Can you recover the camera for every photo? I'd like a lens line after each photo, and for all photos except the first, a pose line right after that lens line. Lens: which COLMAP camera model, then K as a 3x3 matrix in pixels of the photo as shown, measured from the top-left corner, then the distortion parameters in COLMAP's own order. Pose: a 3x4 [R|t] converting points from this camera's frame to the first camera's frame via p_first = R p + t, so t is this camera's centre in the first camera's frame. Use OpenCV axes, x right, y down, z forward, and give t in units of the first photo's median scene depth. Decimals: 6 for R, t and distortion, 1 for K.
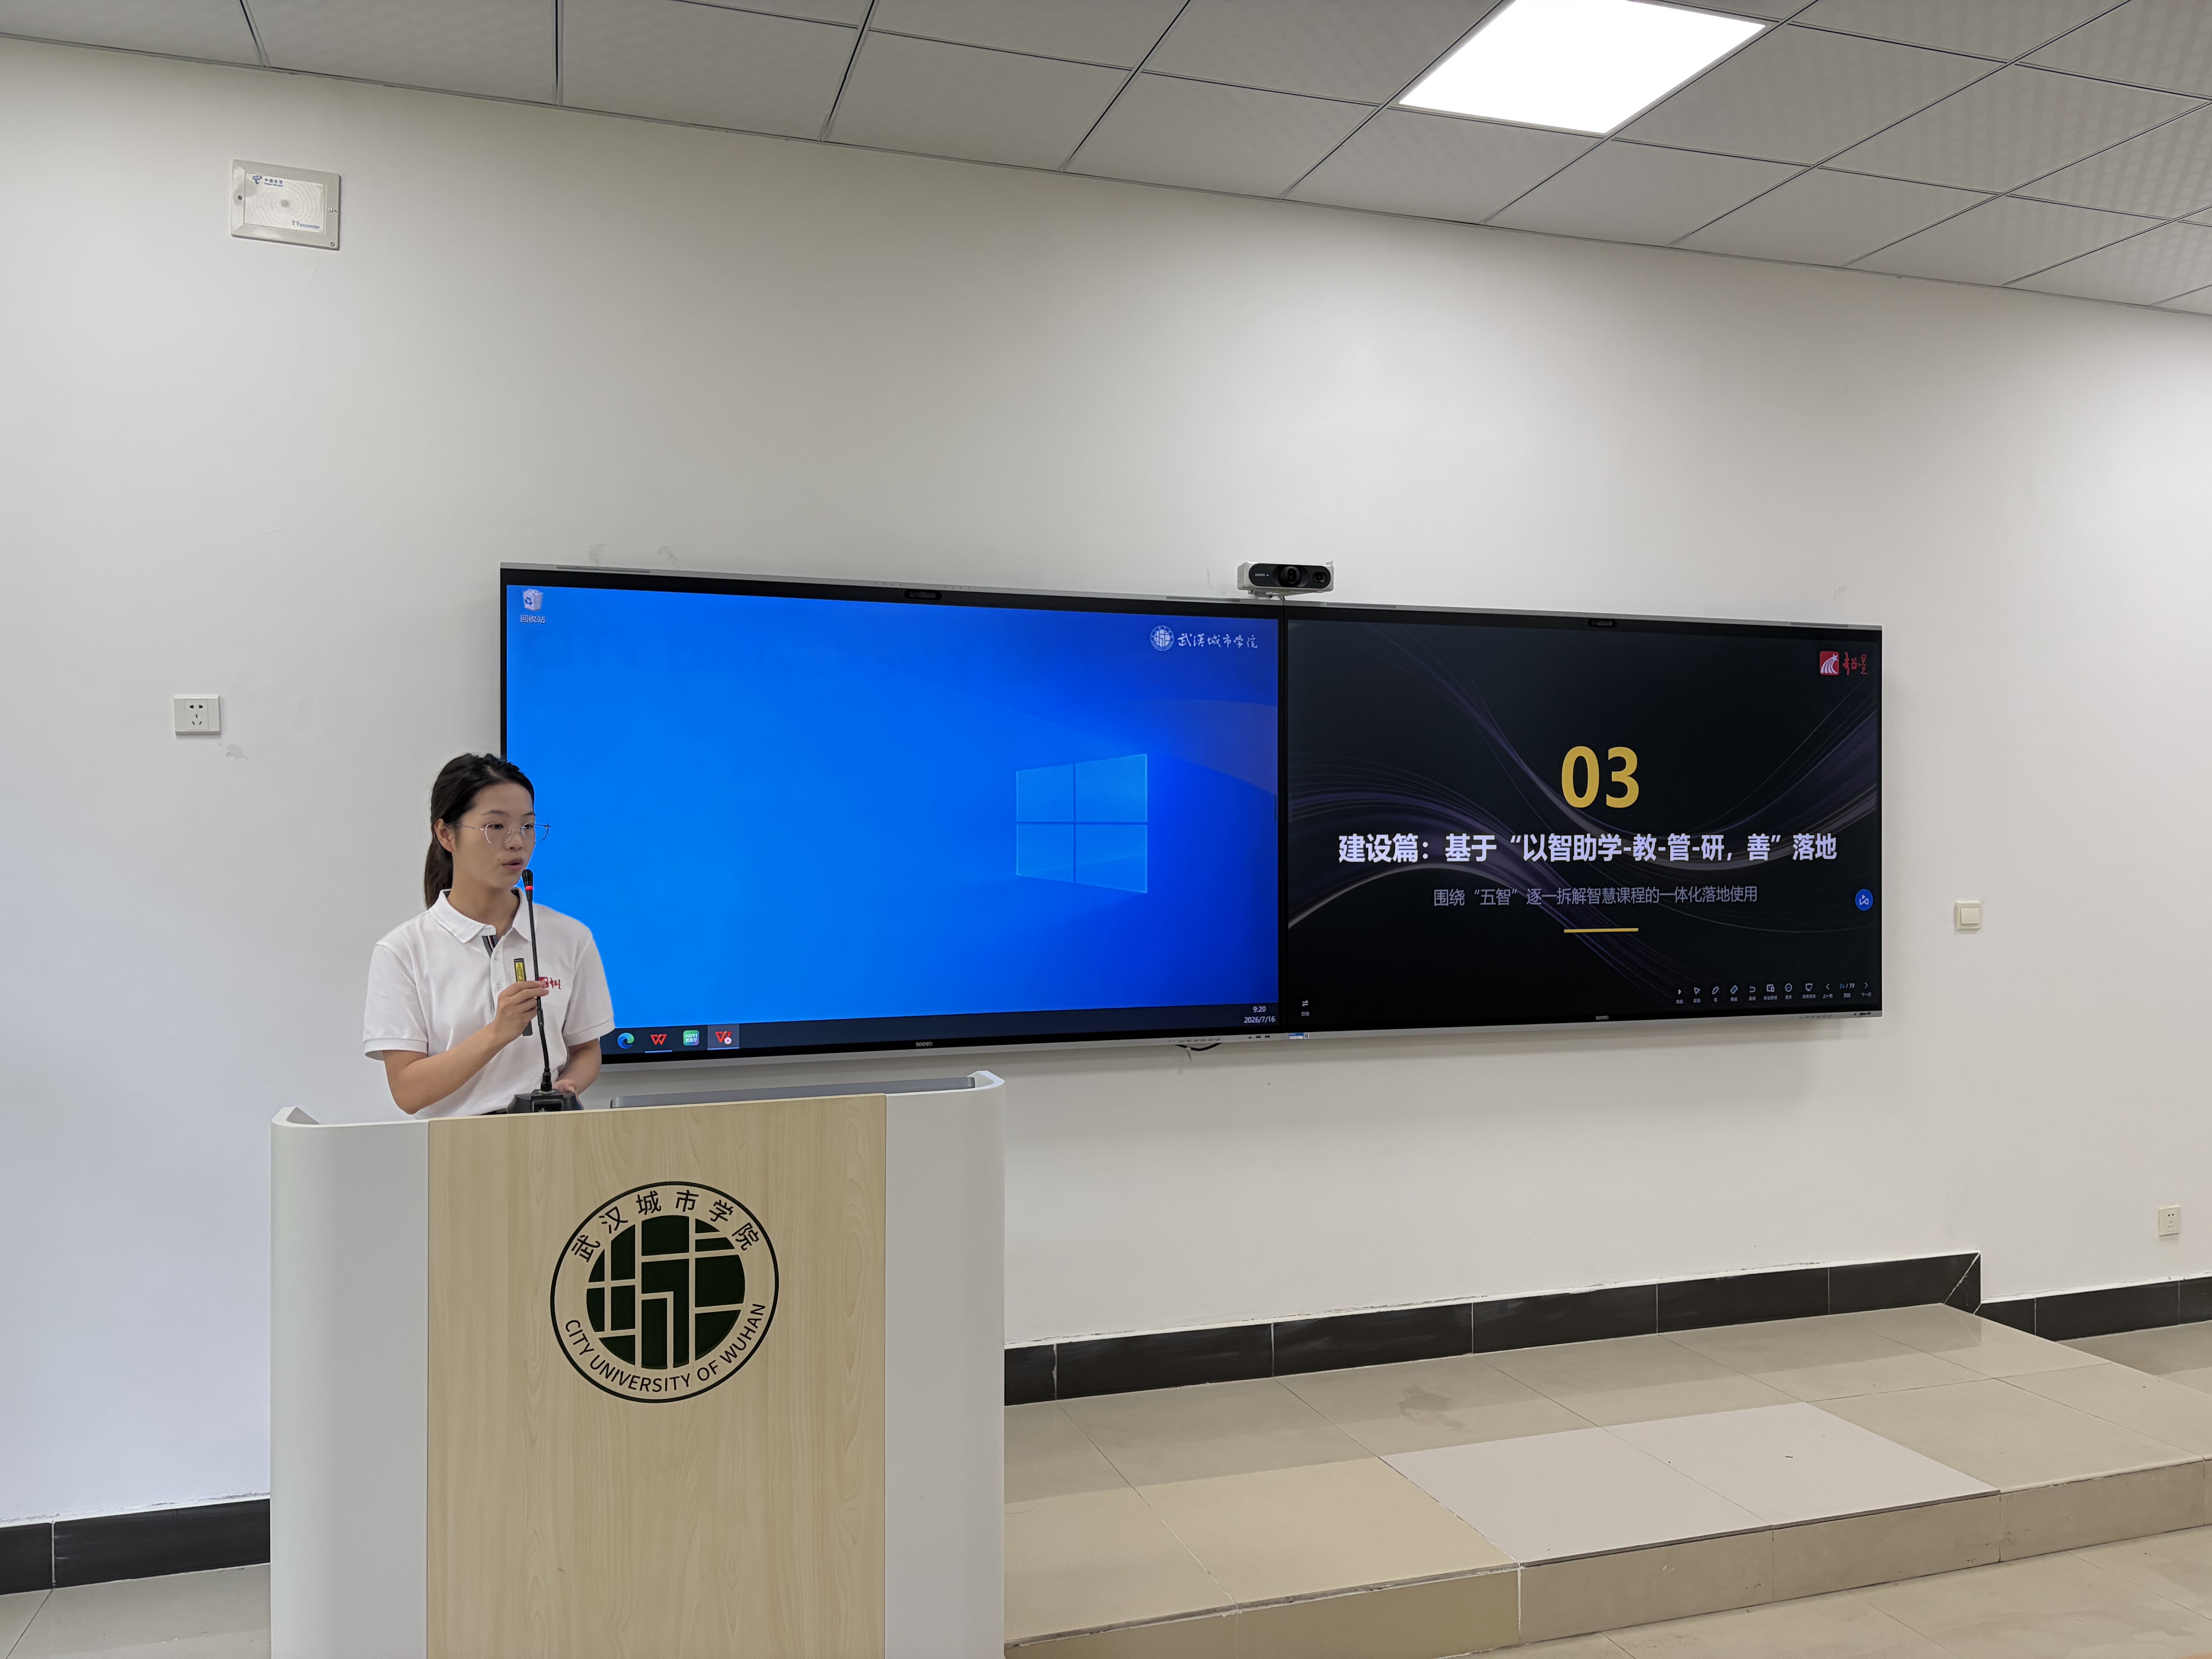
lens RADIAL K [[1660.9, 0, 1115.7], [0, 1660.9, 836.2], [0, 0, 1]] dist [0.022410, -0.020314]
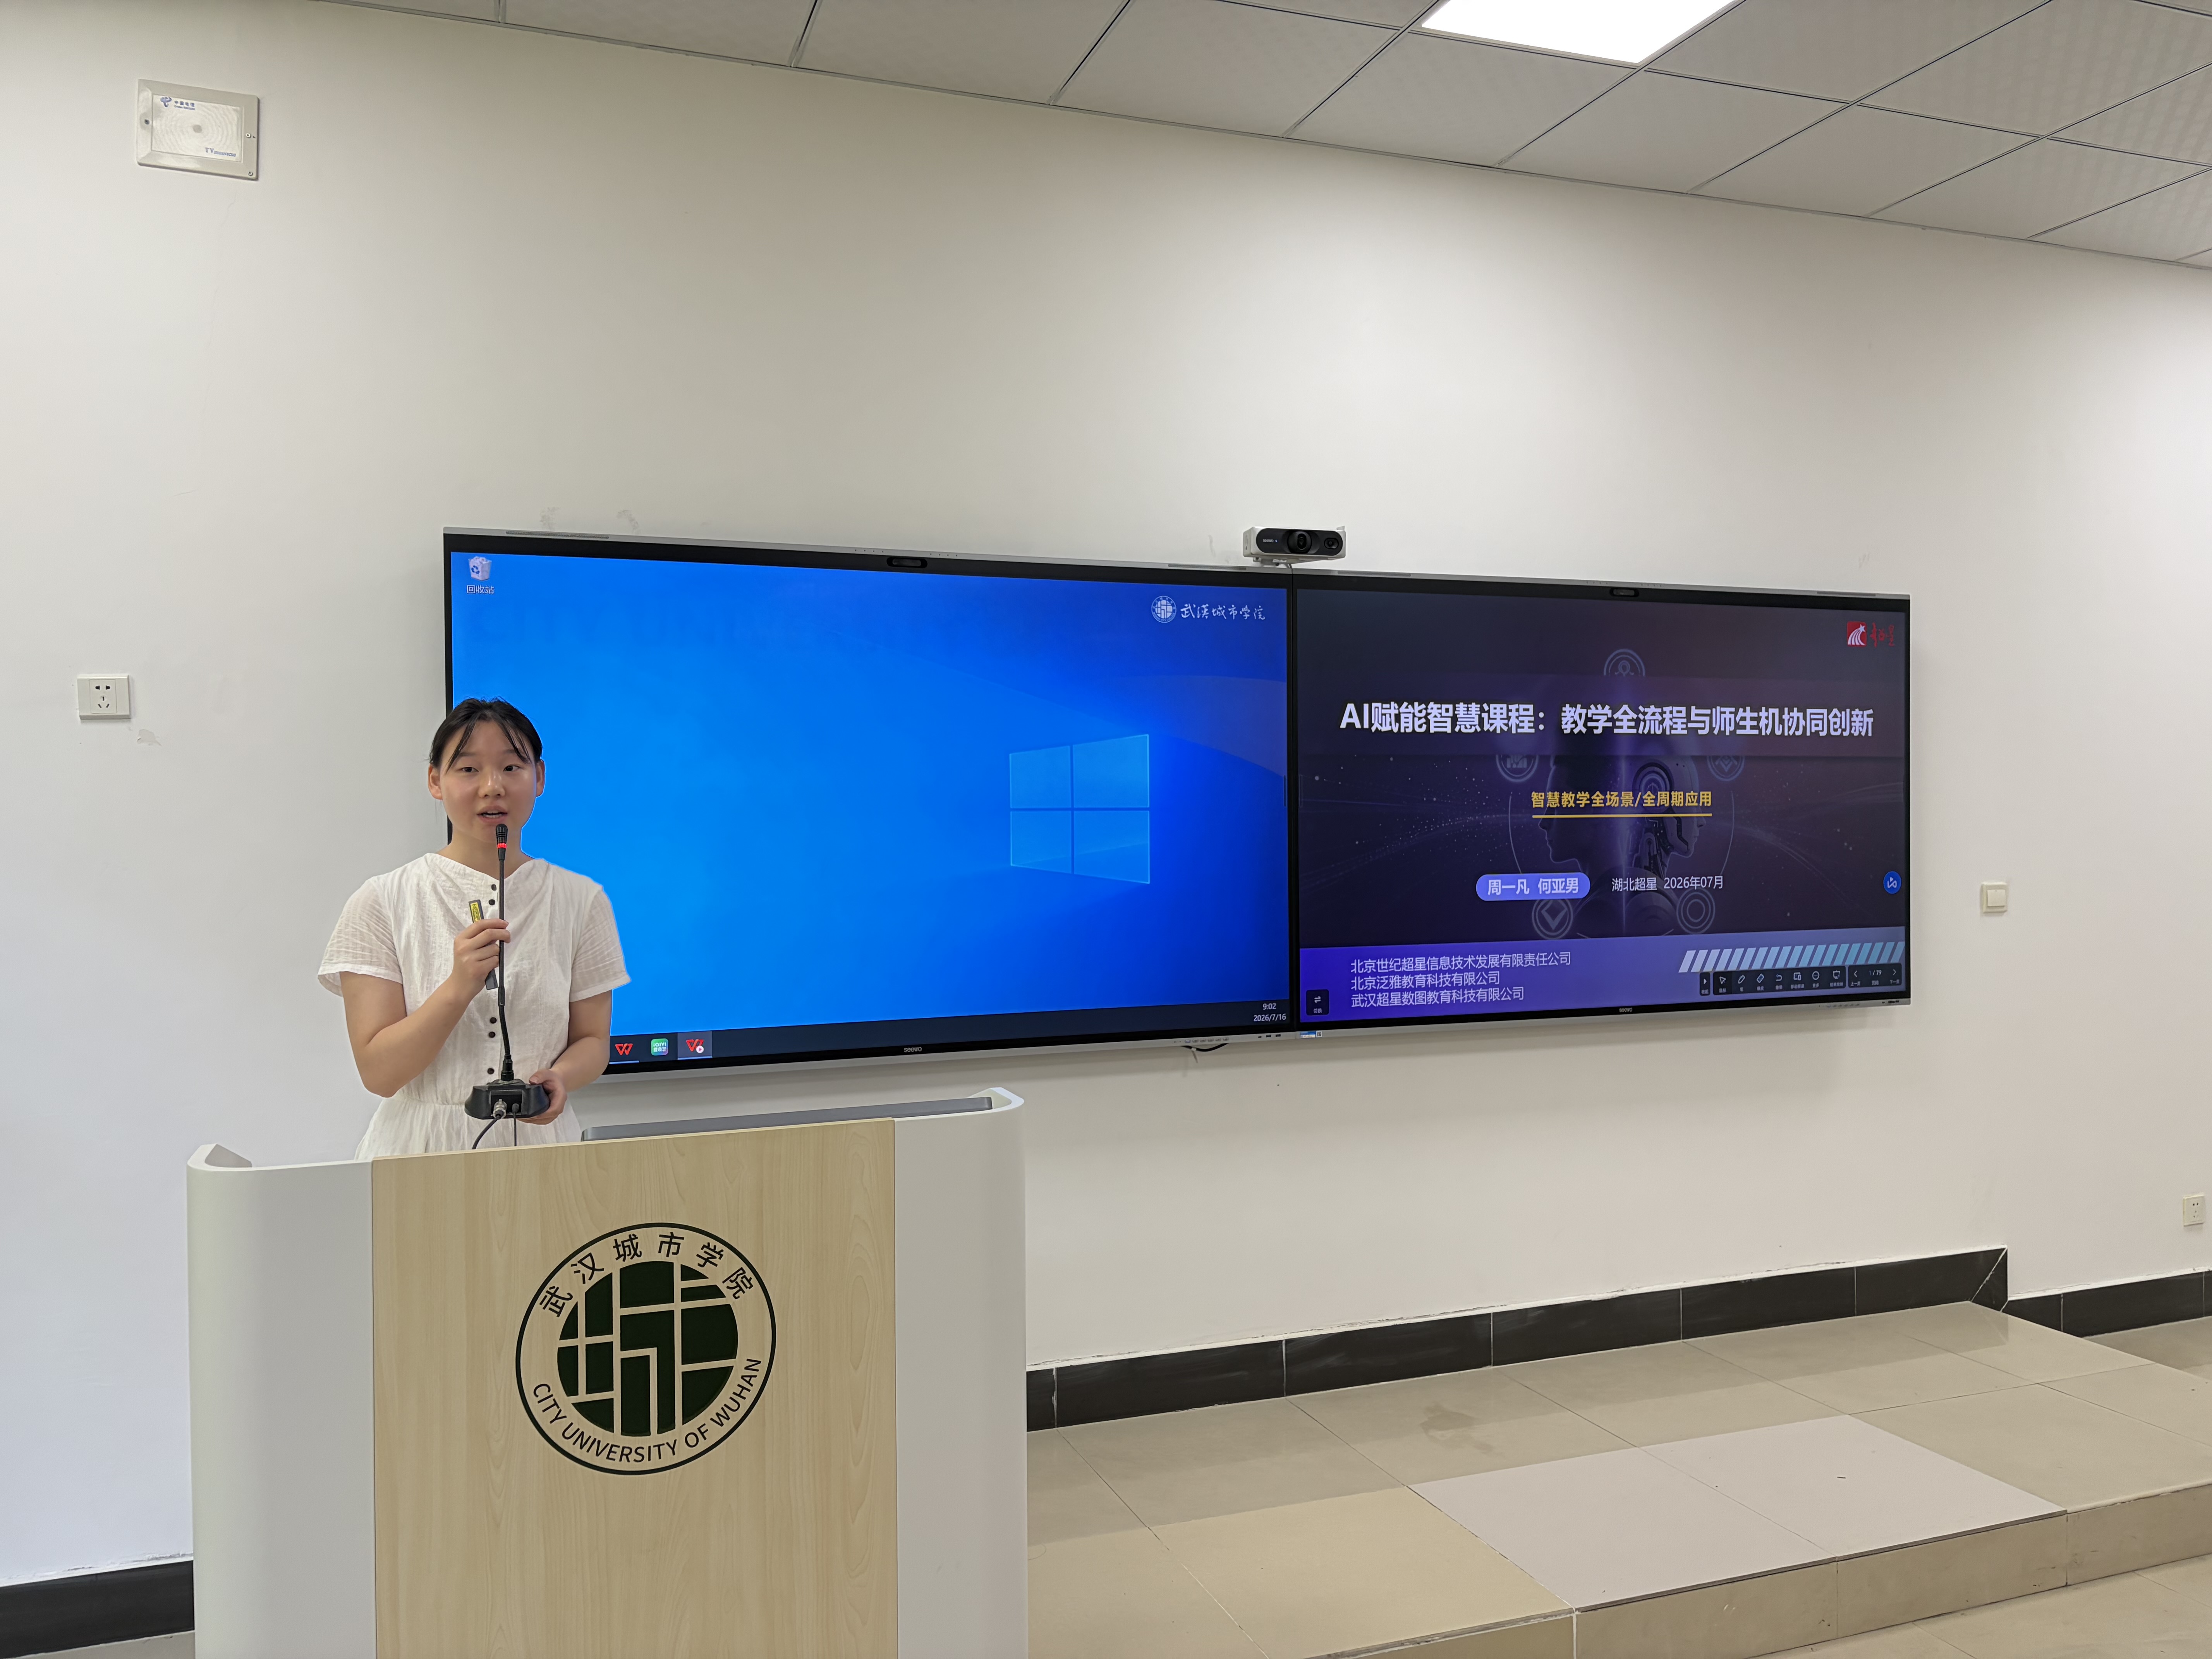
lens RADIAL K [[1660.9, 0, 1113.7], [0, 1660.9, 834.4], [0, 0, 1]] dist [0.022410, -0.020314]
pose [[0.999485, -0.008566, 0.030934, -0.031209], [0.008295, 0.999926, 0.008892, -0.001806], [-0.031007, -0.008631, 0.999482, 0.073759]]
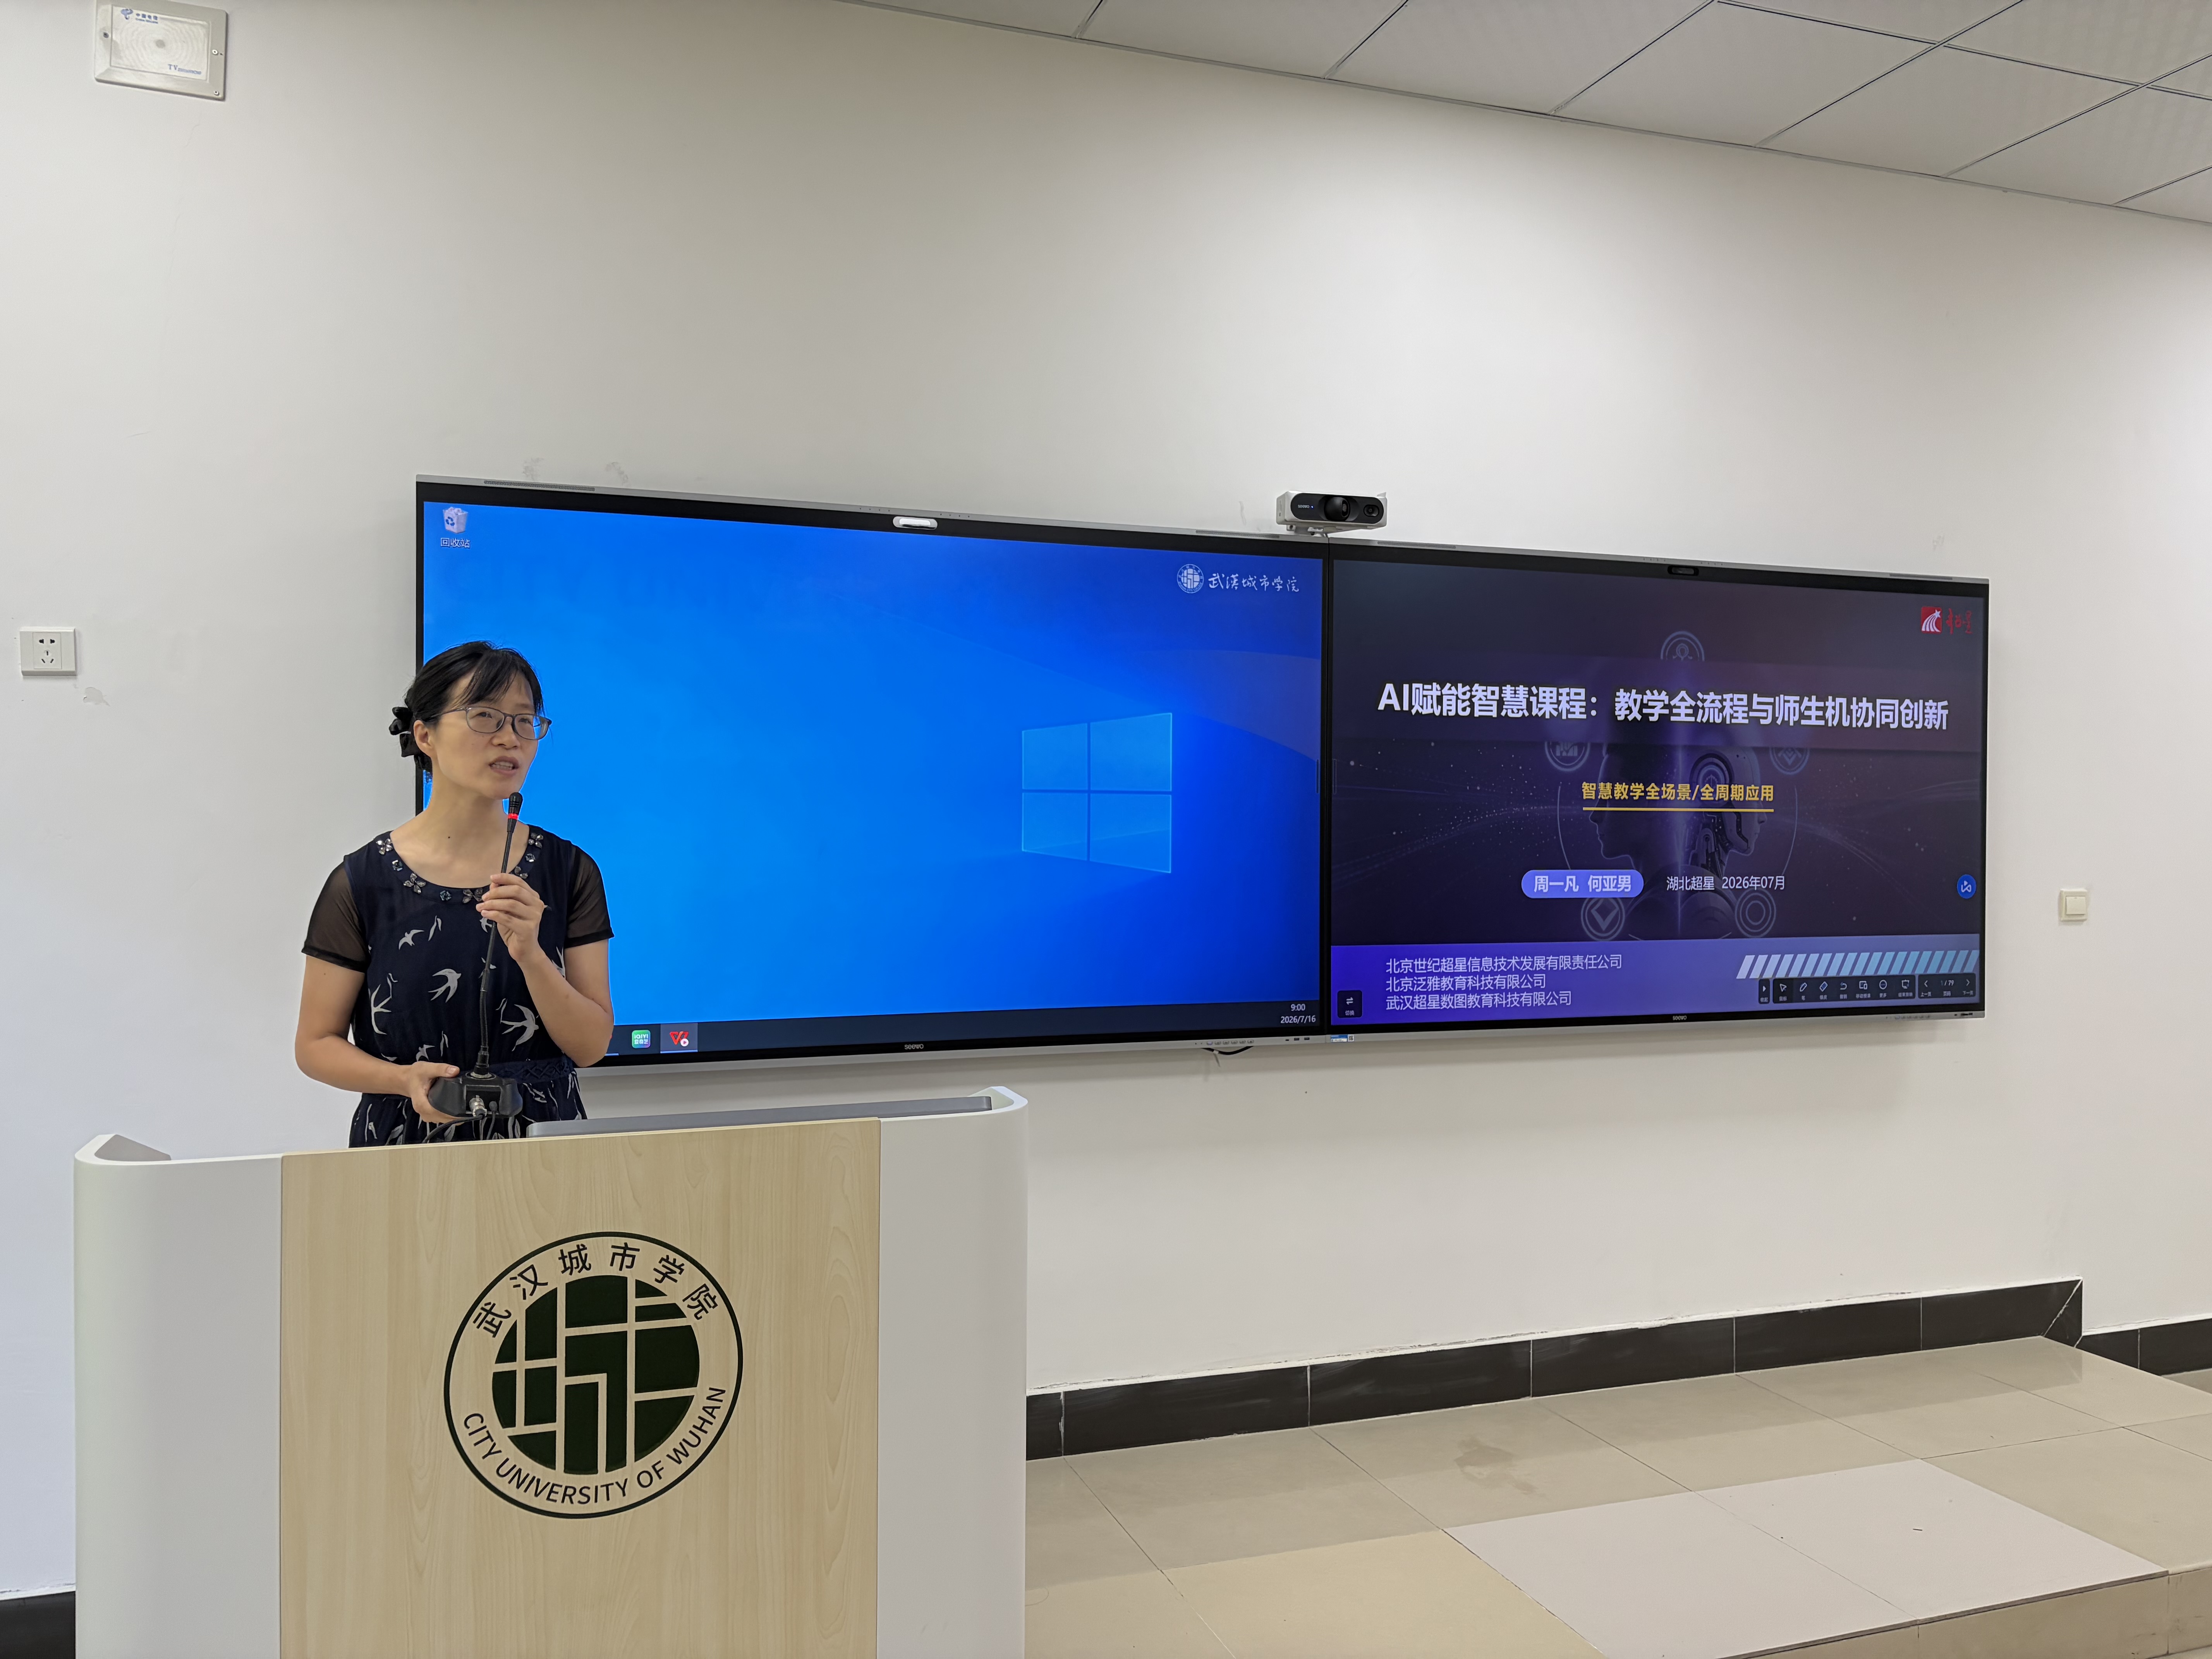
lens RADIAL K [[1660.9, 0, 1107.5], [0, 1660.9, 830.1], [0, 0, 1]] dist [0.022410, -0.020314]
pose [[0.999884, 0.005474, 0.014216, -0.028185], [-0.005497, 0.999984, 0.001608, 0.011233], [-0.014207, -0.001685, 0.999898, 0.139231]]
